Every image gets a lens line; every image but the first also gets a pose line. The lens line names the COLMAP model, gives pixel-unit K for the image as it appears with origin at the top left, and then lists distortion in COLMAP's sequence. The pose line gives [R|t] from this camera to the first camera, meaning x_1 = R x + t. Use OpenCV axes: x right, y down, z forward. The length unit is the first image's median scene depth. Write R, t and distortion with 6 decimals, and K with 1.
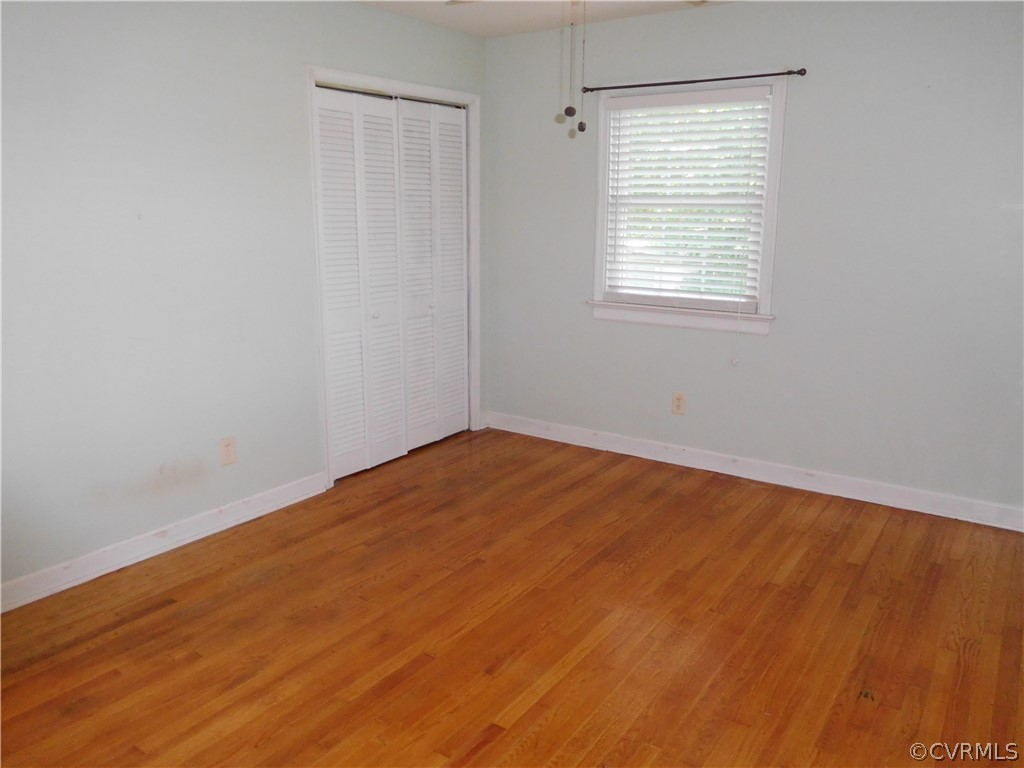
lens RADIAL K [[768.4, 0, 516.8], [0, 768.4, 384.9], [0, 0, 1]] dist [-0.022346, 0.004230]
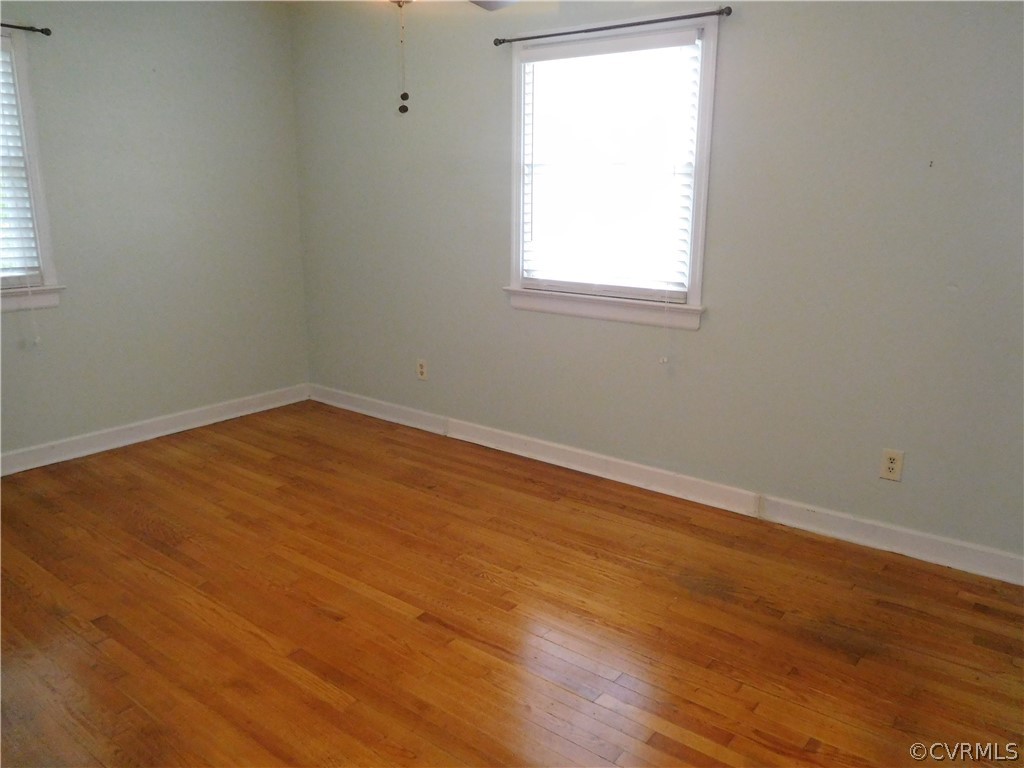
lens RADIAL K [[768.4, 0, 516.8], [0, 768.4, 384.9], [0, 0, 1]] dist [-0.022346, 0.004230]
pose [[0.029896, -0.248640, 0.968134, -0.780265], [0.203415, 0.949812, 0.237654, -0.105739], [-0.978636, 0.189828, 0.078972, 0.497107]]
